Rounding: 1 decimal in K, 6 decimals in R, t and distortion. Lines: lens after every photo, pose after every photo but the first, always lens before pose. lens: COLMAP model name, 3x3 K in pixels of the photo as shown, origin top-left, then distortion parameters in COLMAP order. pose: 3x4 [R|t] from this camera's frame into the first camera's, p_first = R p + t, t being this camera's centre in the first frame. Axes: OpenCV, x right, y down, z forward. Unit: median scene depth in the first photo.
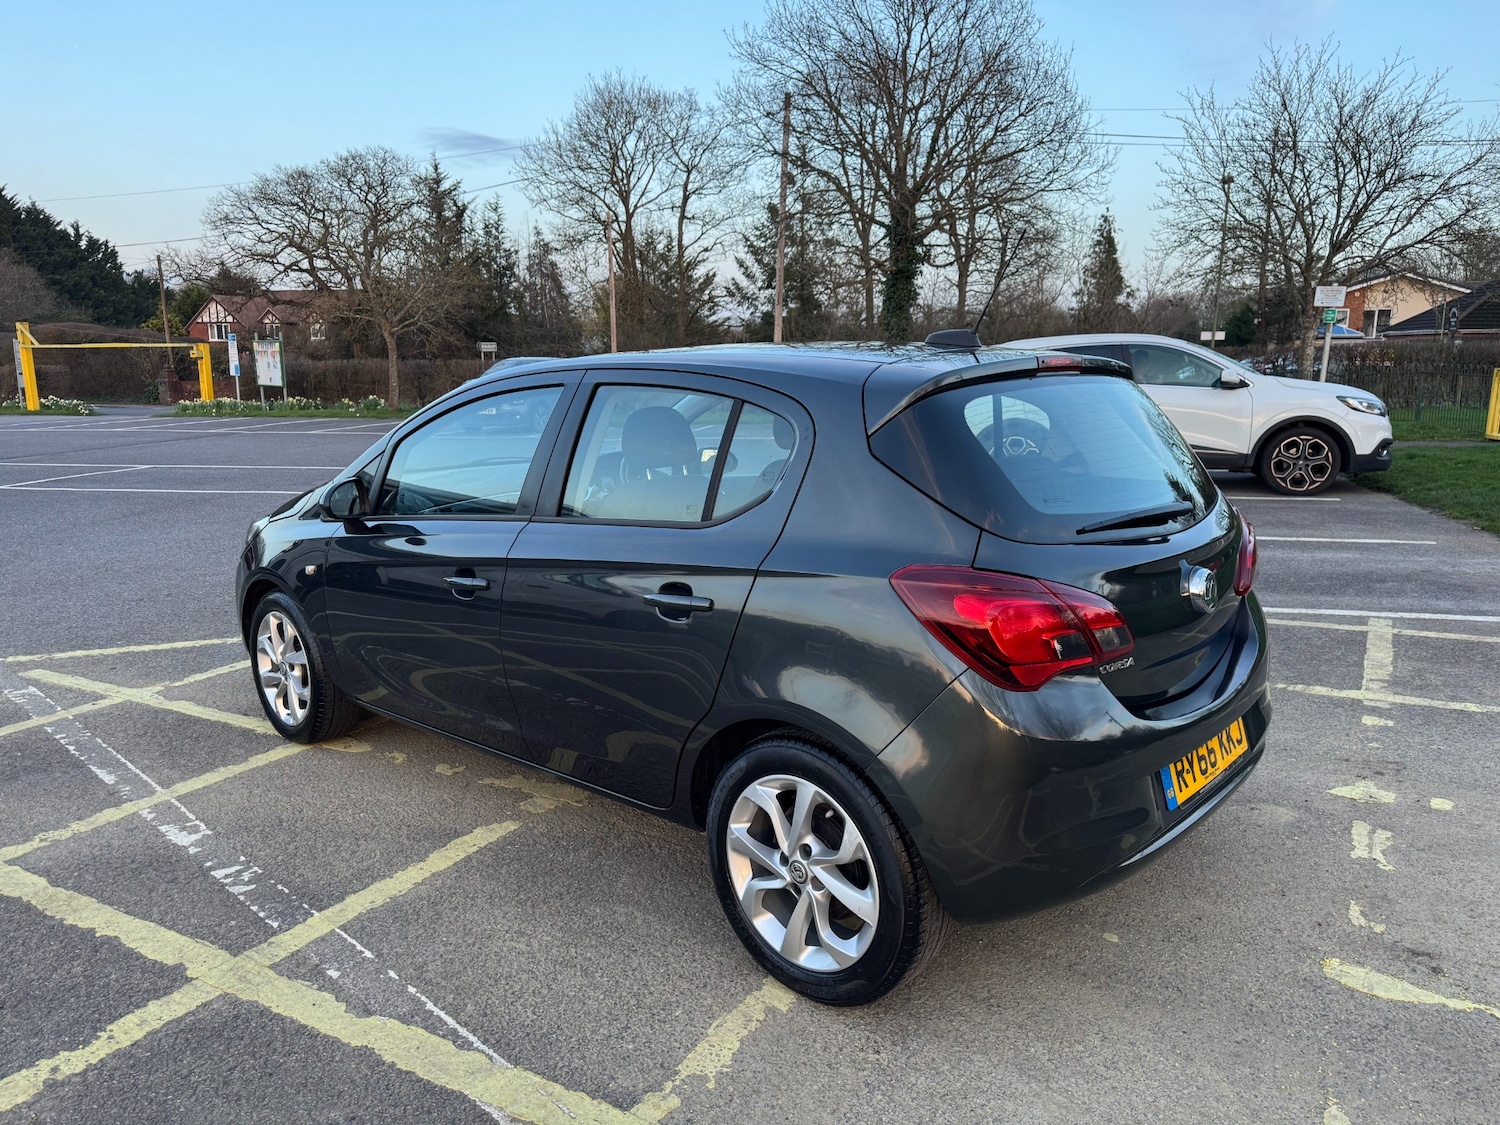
lens RADIAL K [[1056.3, 0, 741.9], [0, 1056.3, 580.0], [0, 0, 1]] dist [0.034601, -0.039255]
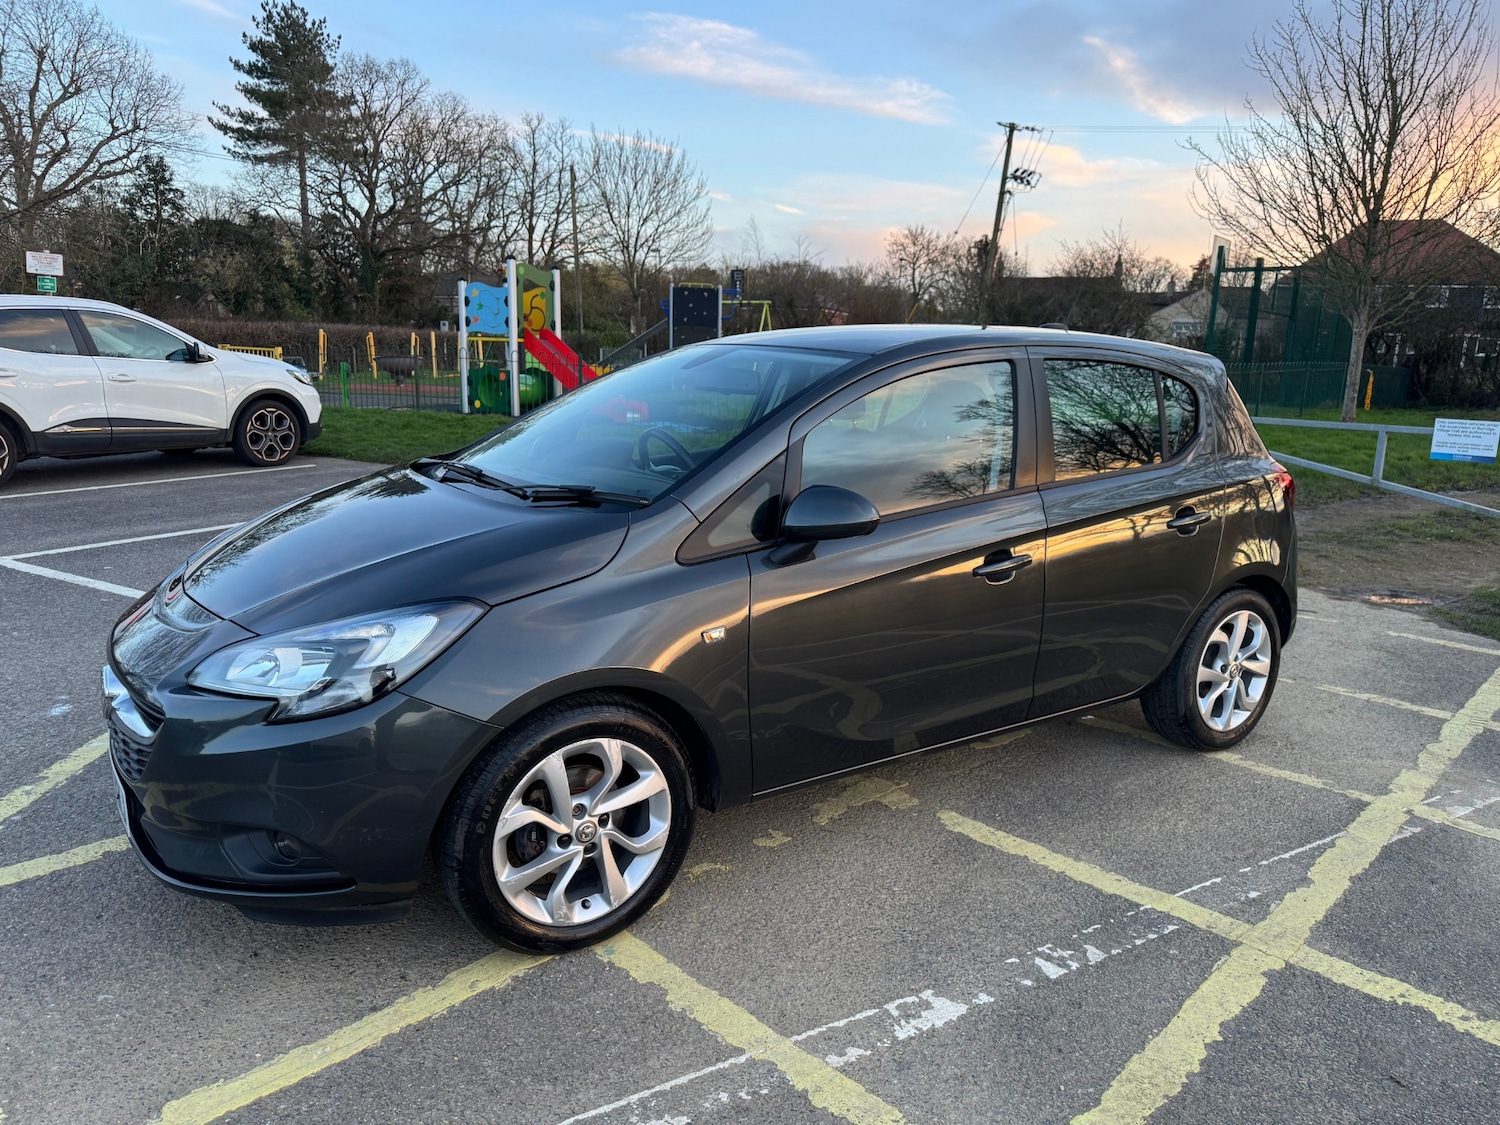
lens RADIAL K [[1056.3, 0, 747.3], [0, 1056.3, 579.9], [0, 0, 1]] dist [0.034601, -0.039255]
pose [[0.245718, -0.192853, 0.949963, -1.240884], [0.169277, 0.973487, 0.153844, -0.173817], [-0.954446, 0.123005, 0.271849, 0.956589]]
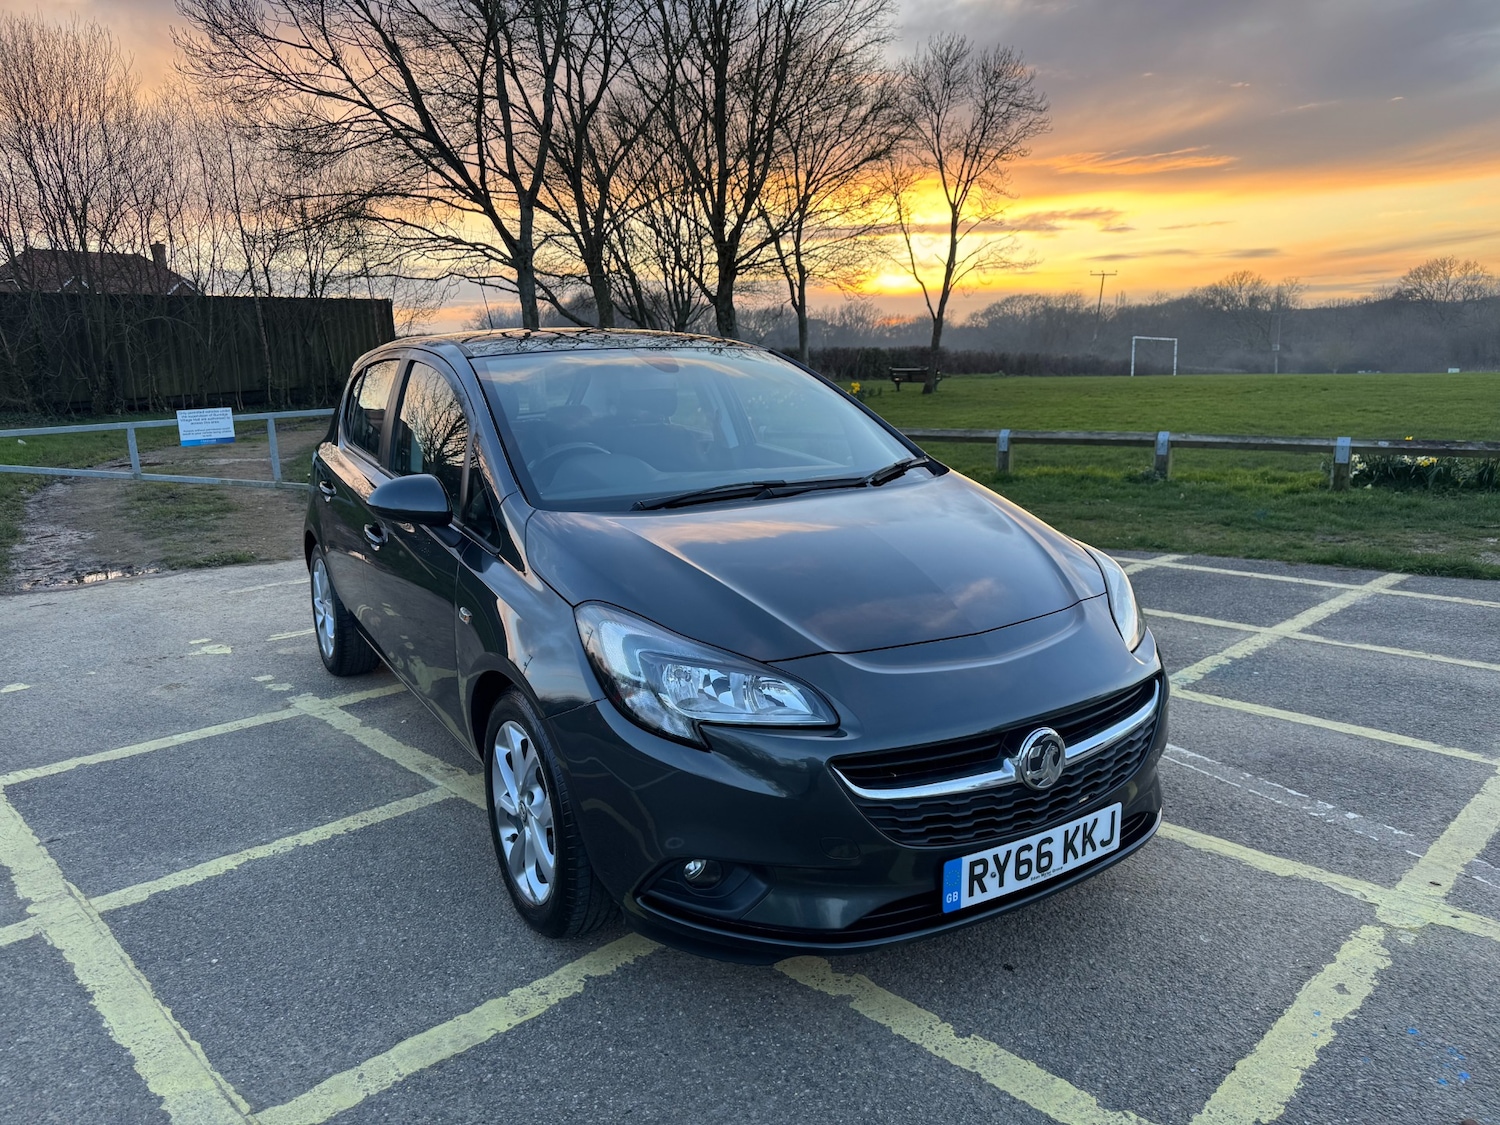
lens RADIAL K [[1056.3, 0, 730.9], [0, 1056.3, 553.1], [0, 0, 1]] dist [0.034601, -0.039255]
pose [[-0.957659, -0.018267, 0.287325, -0.593572], [0.095148, 0.921829, 0.375737, -0.461133], [-0.271728, 0.387166, -0.881060, 2.303251]]
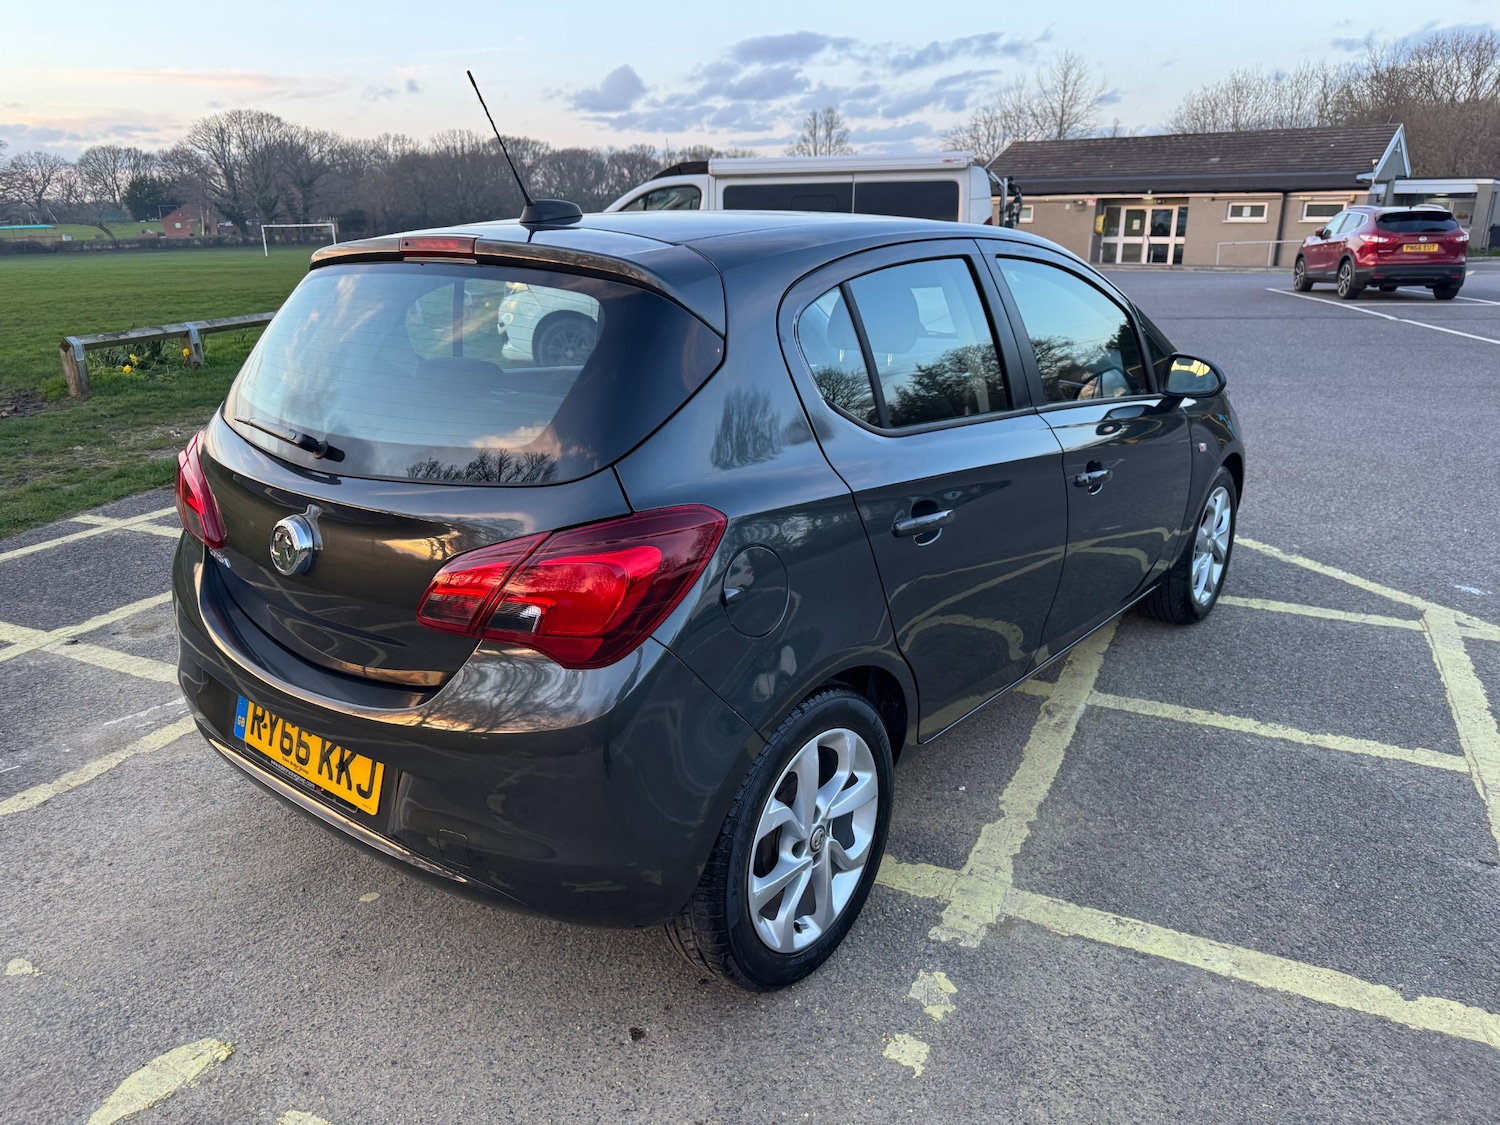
lens RADIAL K [[1056.3, 0, 746.5], [0, 1056.3, 568.6], [0, 0, 1]] dist [0.034601, -0.039255]
pose [[0.062484, 0.321620, -0.944805, 0.976134], [-0.197242, 0.931963, 0.304204, -0.228823], [0.978362, 0.167347, 0.121670, 0.997754]]
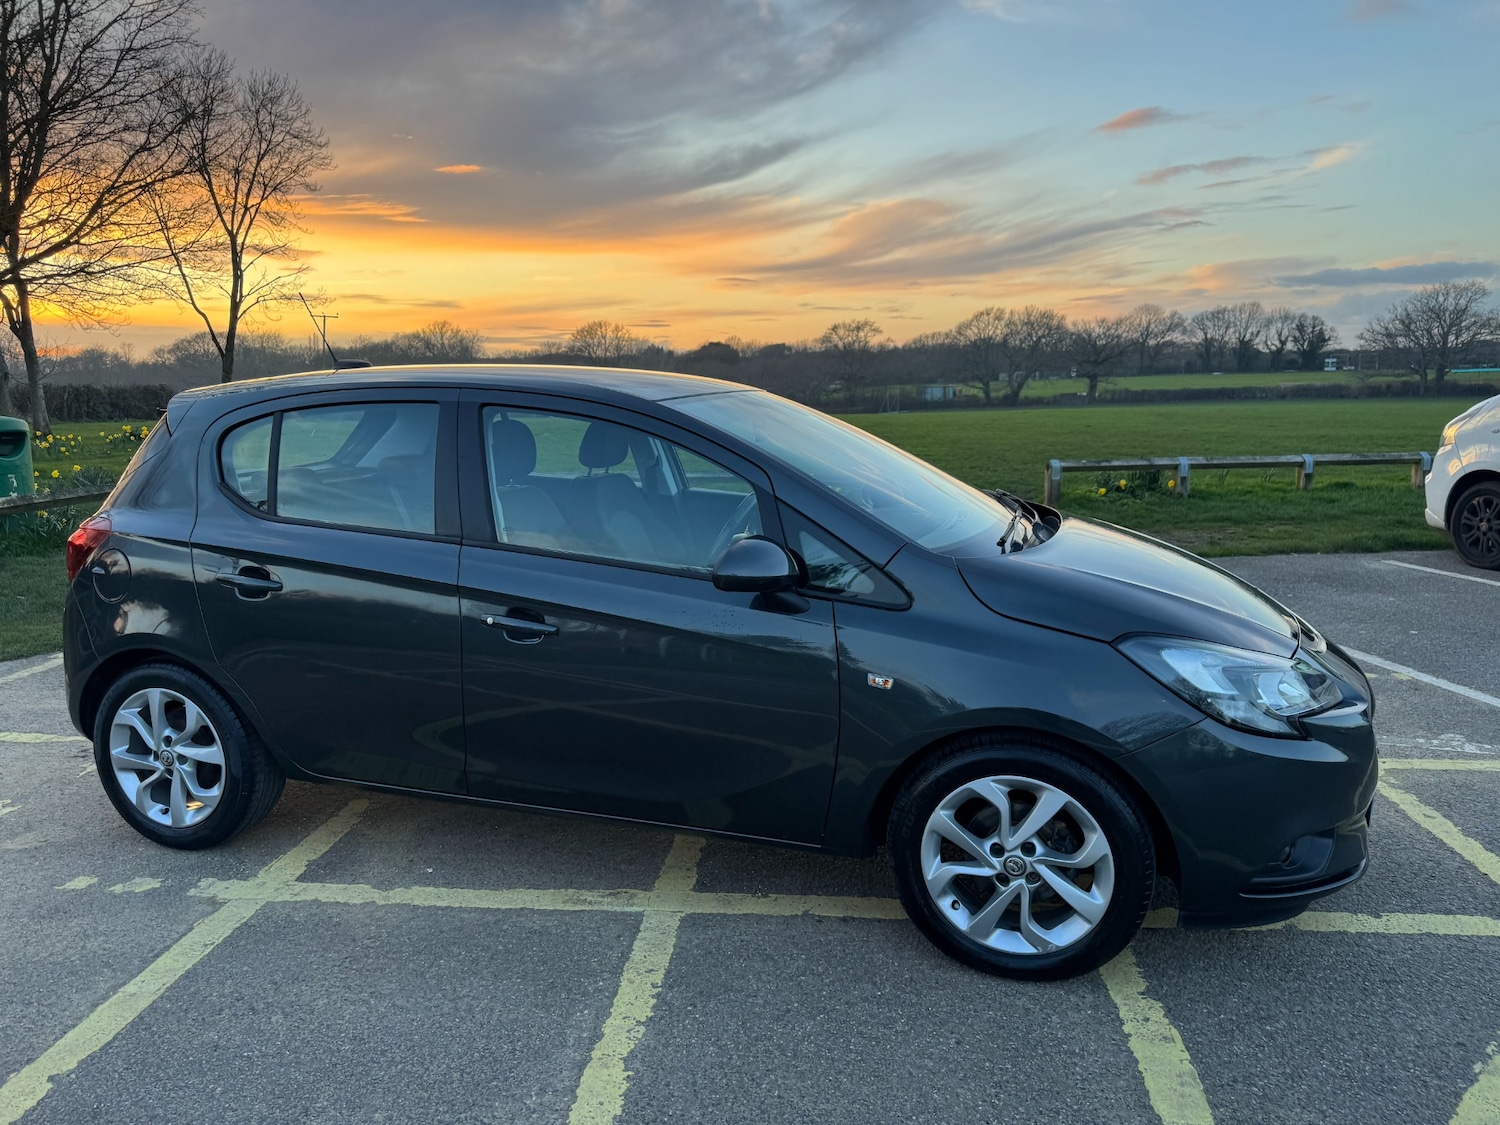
lens RADIAL K [[1056.3, 0, 745.2], [0, 1056.3, 581.5], [0, 0, 1]] dist [0.034601, -0.039255]
pose [[-0.907208, 0.098694, -0.408942, 0.293220], [-0.067393, 0.925440, 0.372852, -0.464177], [0.415249, 0.365814, -0.832915, 2.201150]]
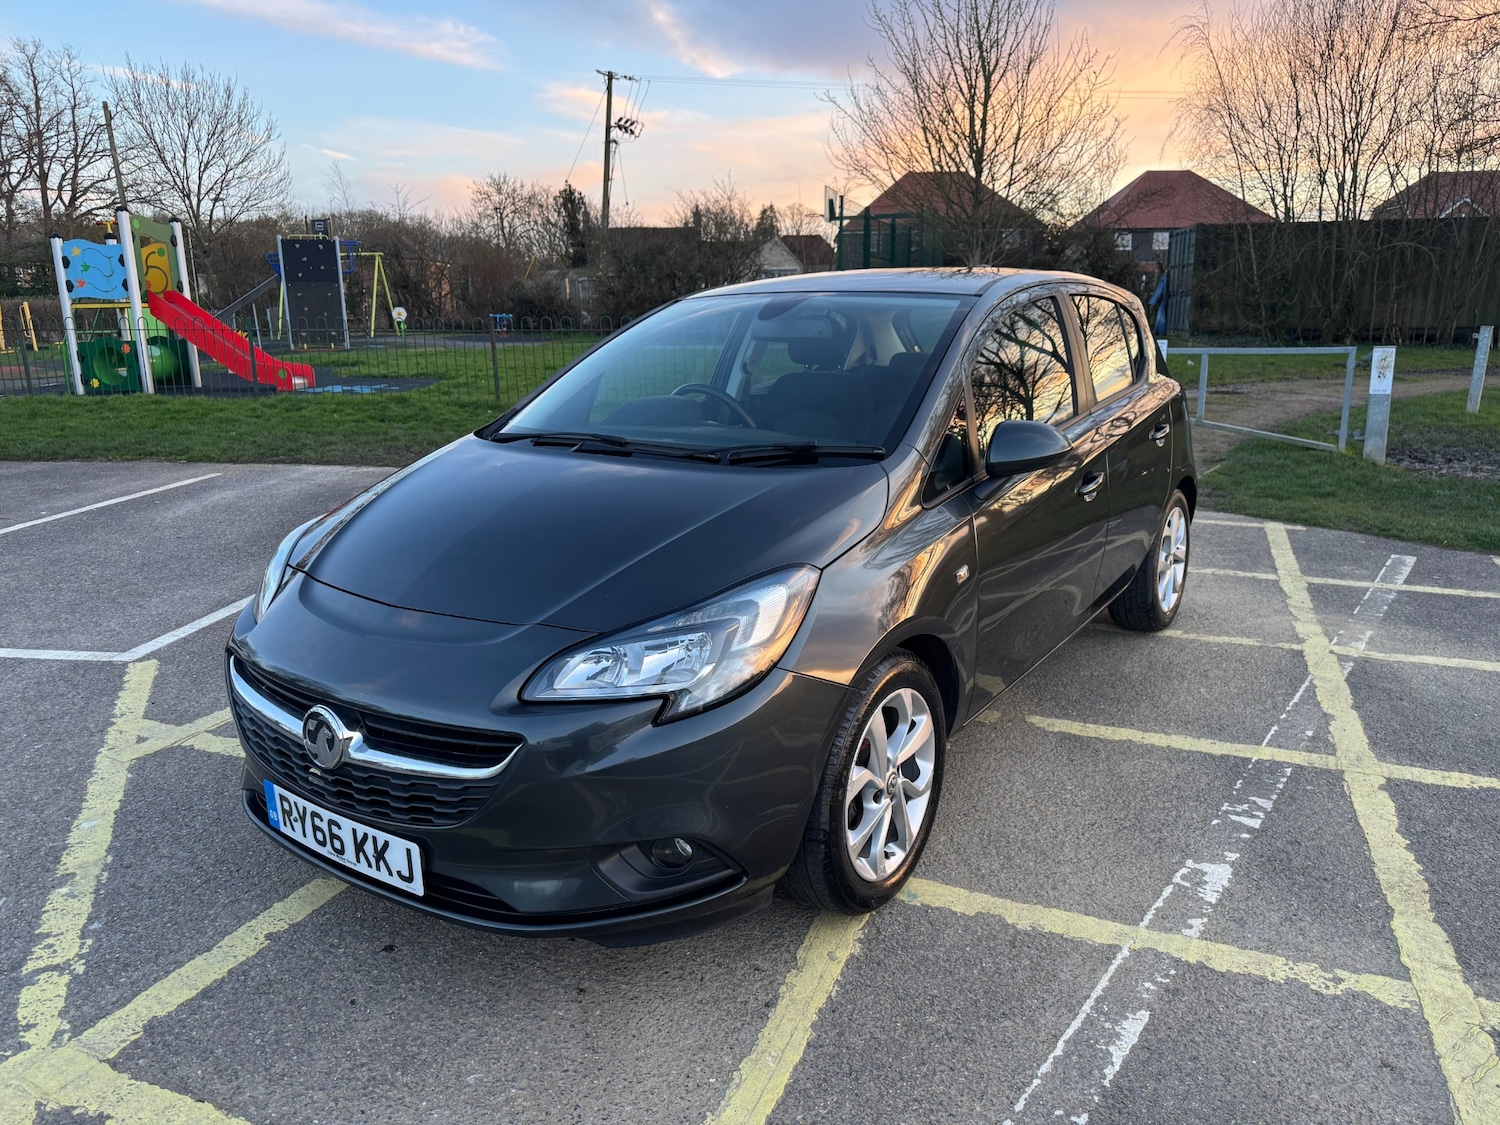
lens RADIAL K [[1056.3, 0, 749.6], [0, 1056.3, 566.4], [0, 0, 1]] dist [0.034601, -0.039255]
pose [[-0.132997, -0.229946, 0.964073, -1.267610], [0.214206, 0.943056, 0.254483, -0.266549], [-0.967692, 0.240356, -0.076167, 1.430332]]
